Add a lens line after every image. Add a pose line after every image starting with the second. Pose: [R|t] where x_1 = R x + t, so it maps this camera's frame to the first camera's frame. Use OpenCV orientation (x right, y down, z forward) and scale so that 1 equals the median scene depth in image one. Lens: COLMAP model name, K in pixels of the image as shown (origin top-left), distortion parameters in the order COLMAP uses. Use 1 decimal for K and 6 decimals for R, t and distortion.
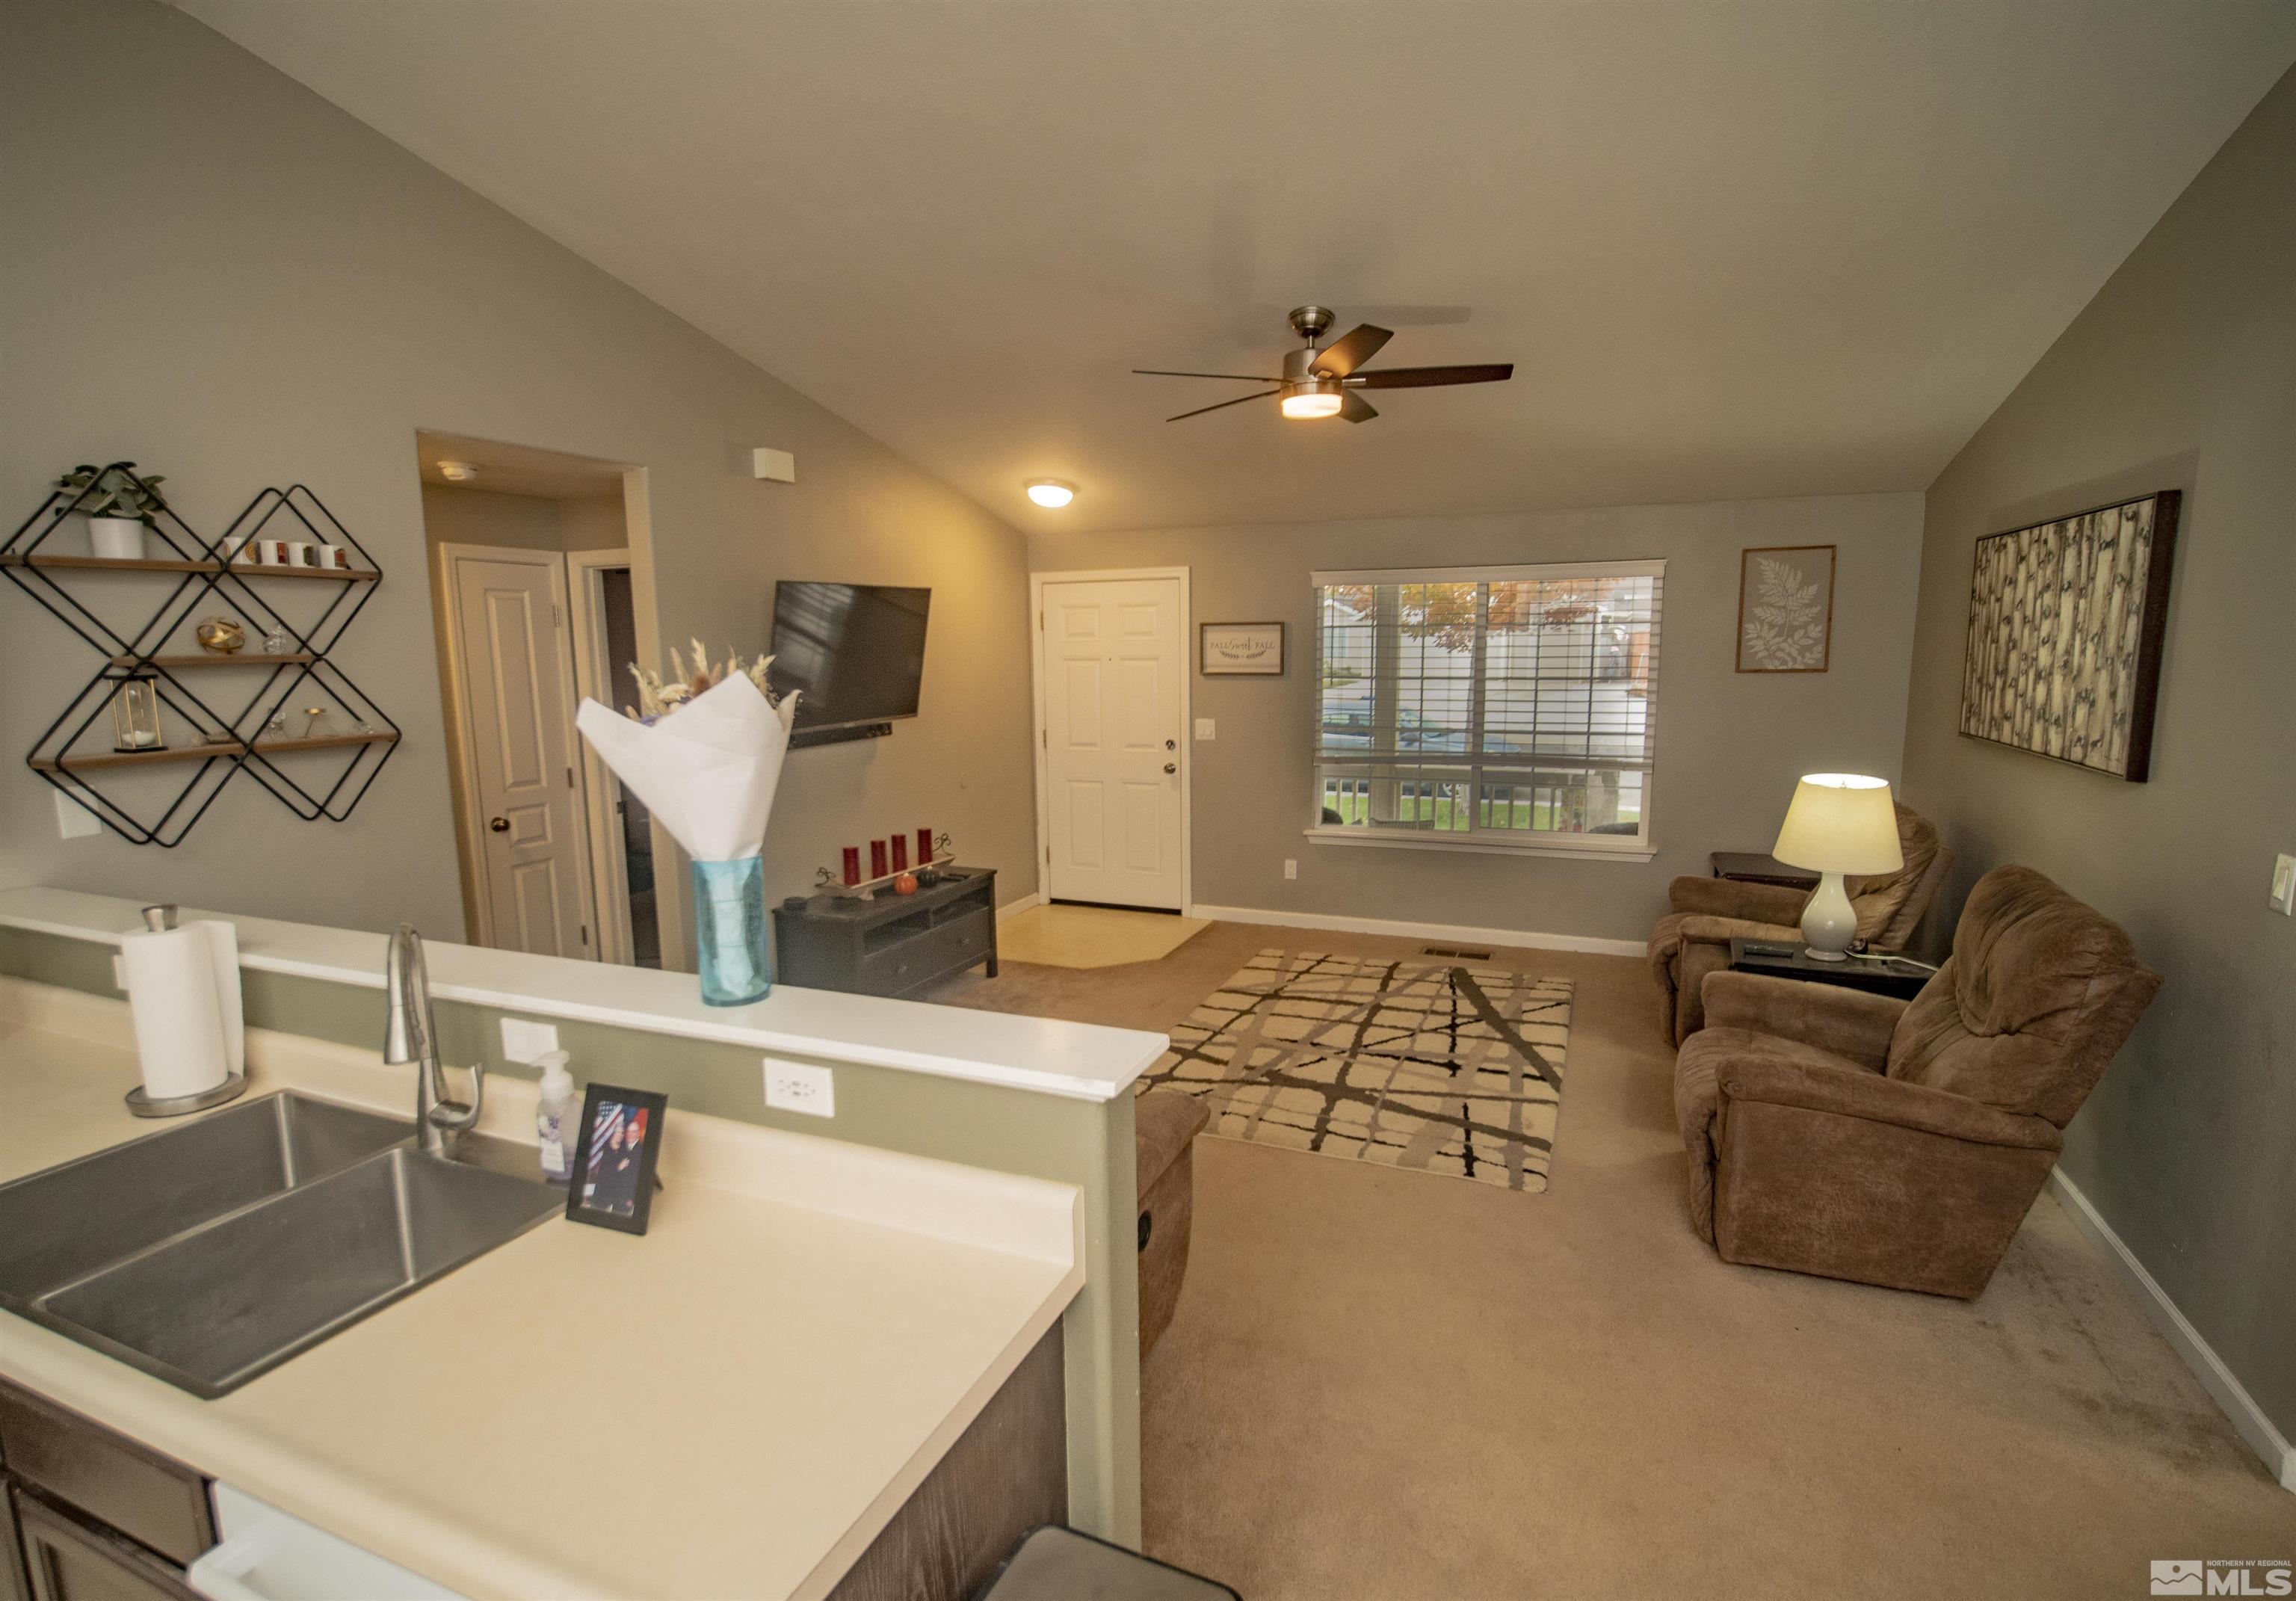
lens RADIAL K [[1166.8, 0, 1148.0], [0, 1166.8, 800.5], [0, 0, 1]] dist [-0.039250, -0.000163]
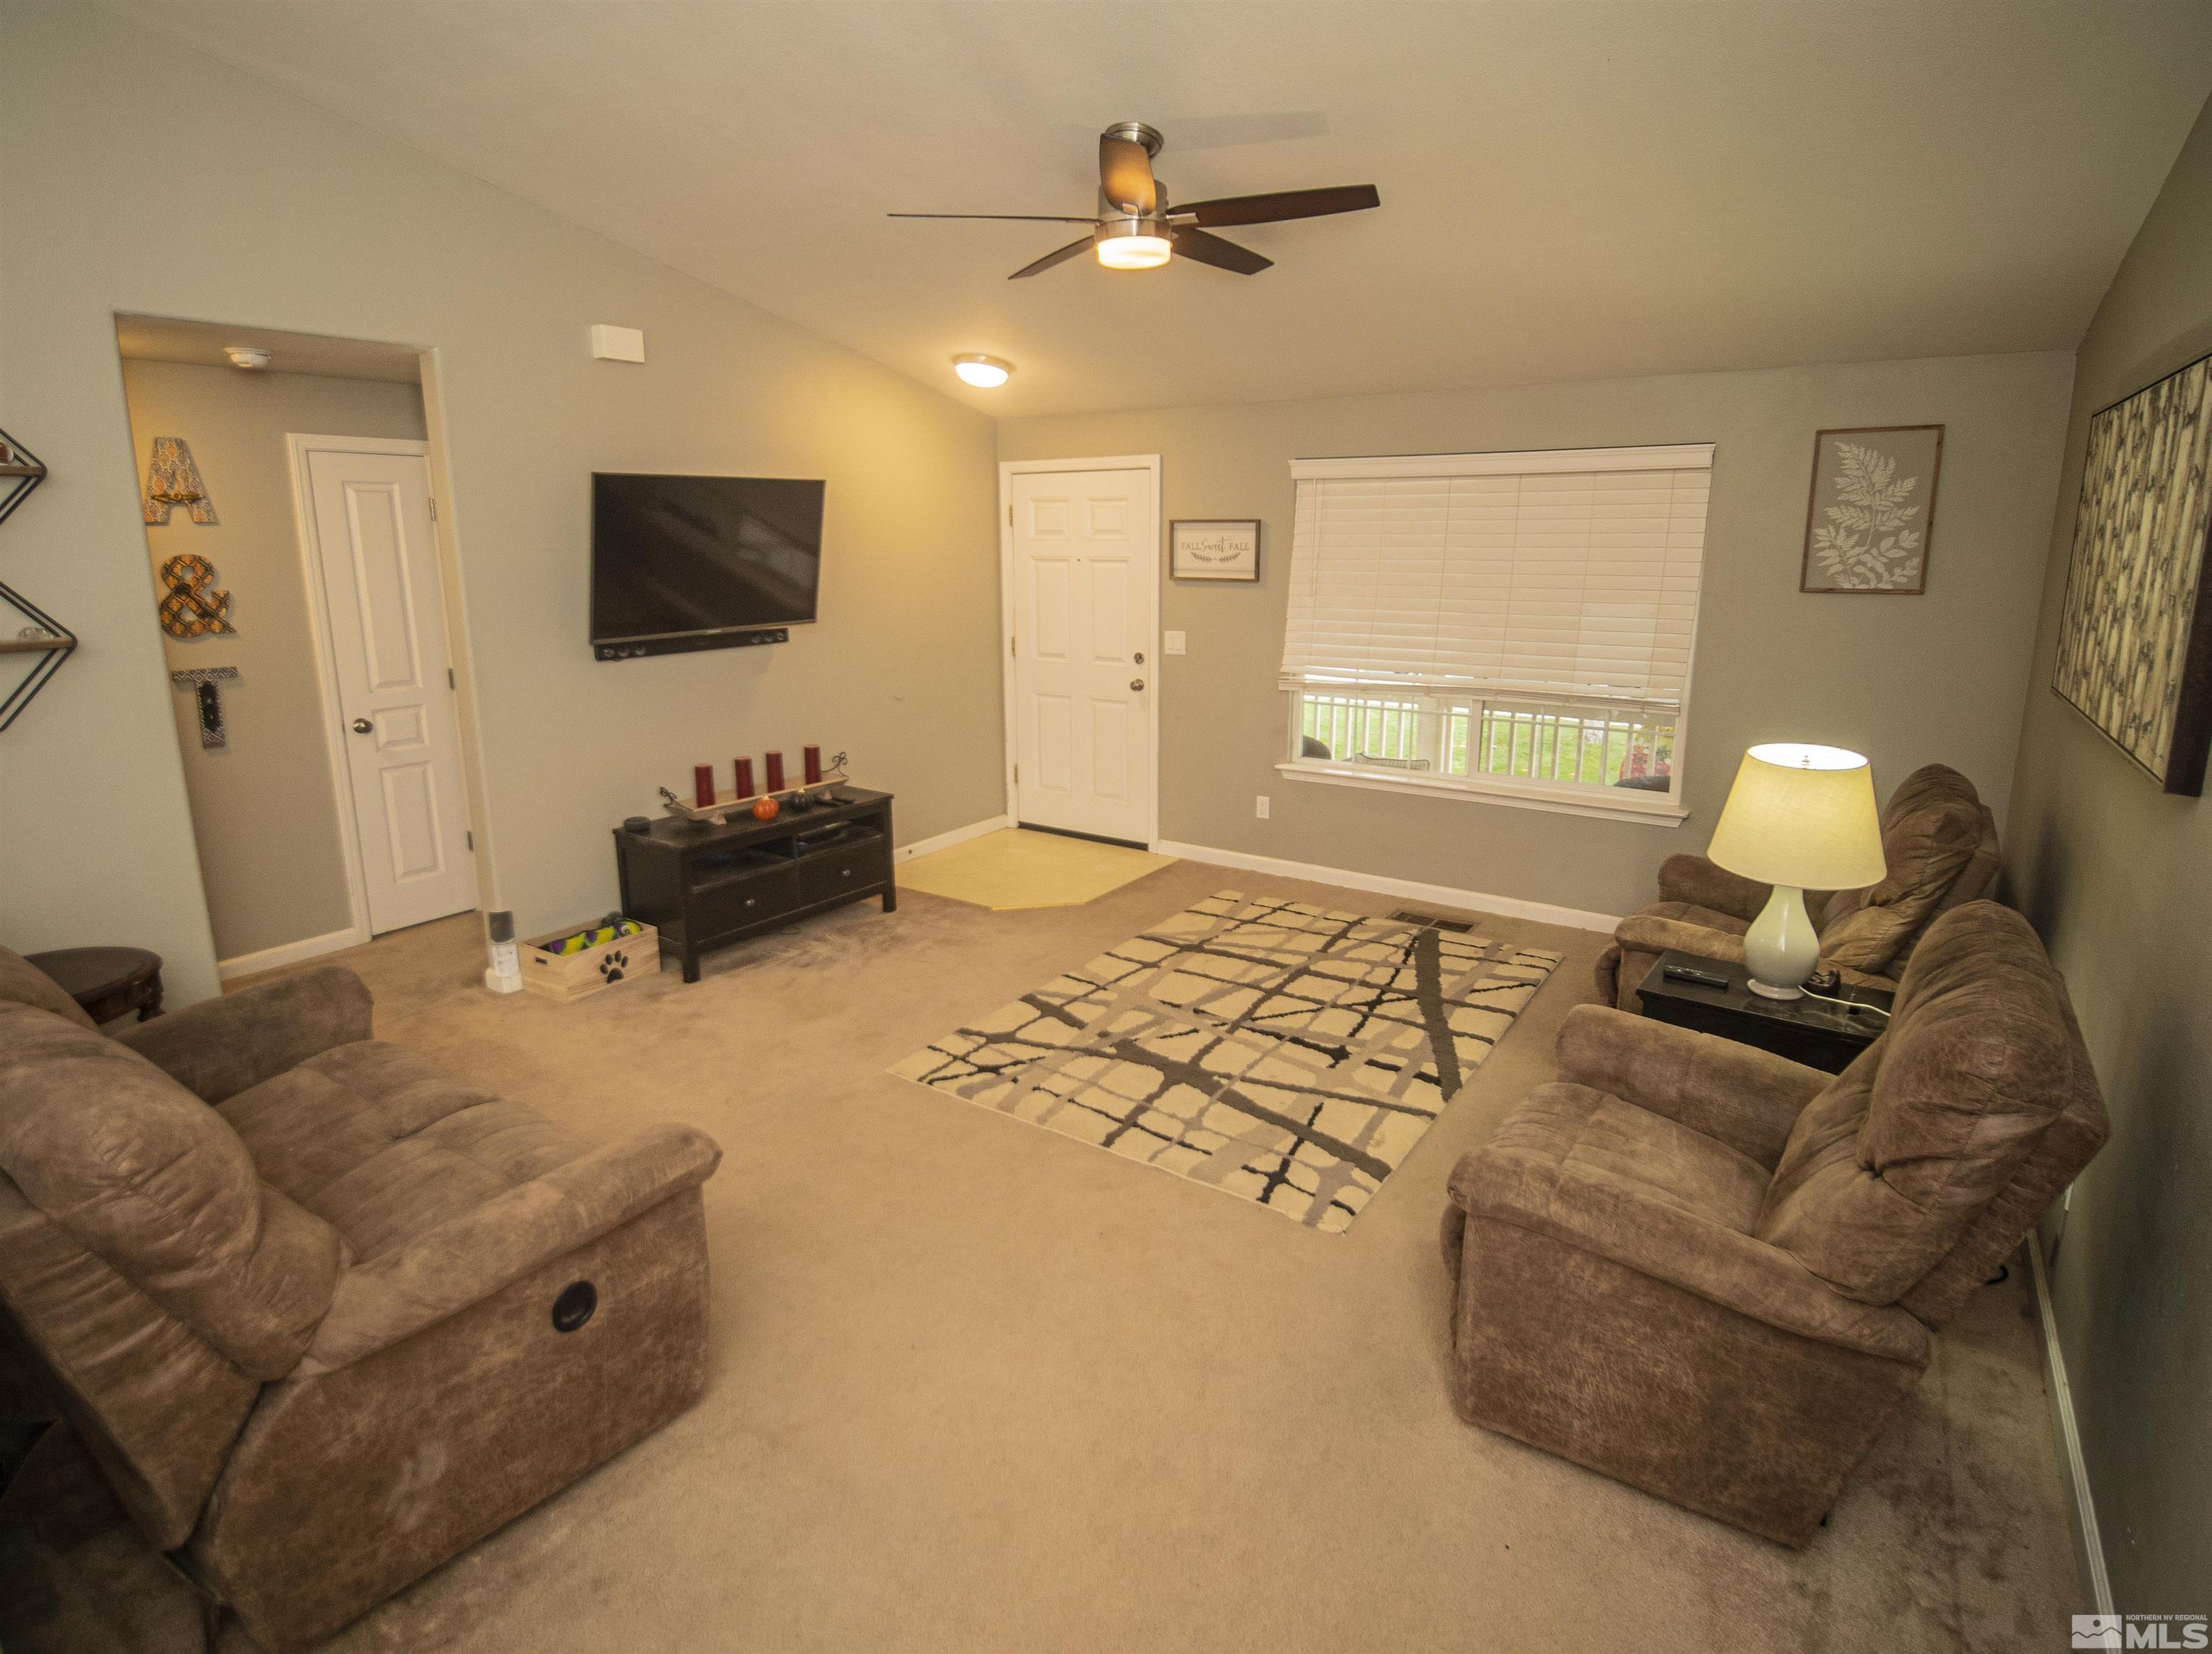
lens RADIAL K [[1171.9, 0, 1106.0], [0, 1171.9, 827.0], [0, 0, 1]] dist [-0.024628, -0.000282]
pose [[0.979917, 0.058195, -0.190727, 0.227022], [-0.036335, 0.992565, 0.116168, -0.028930], [0.196069, -0.106905, 0.974745, 0.130896]]
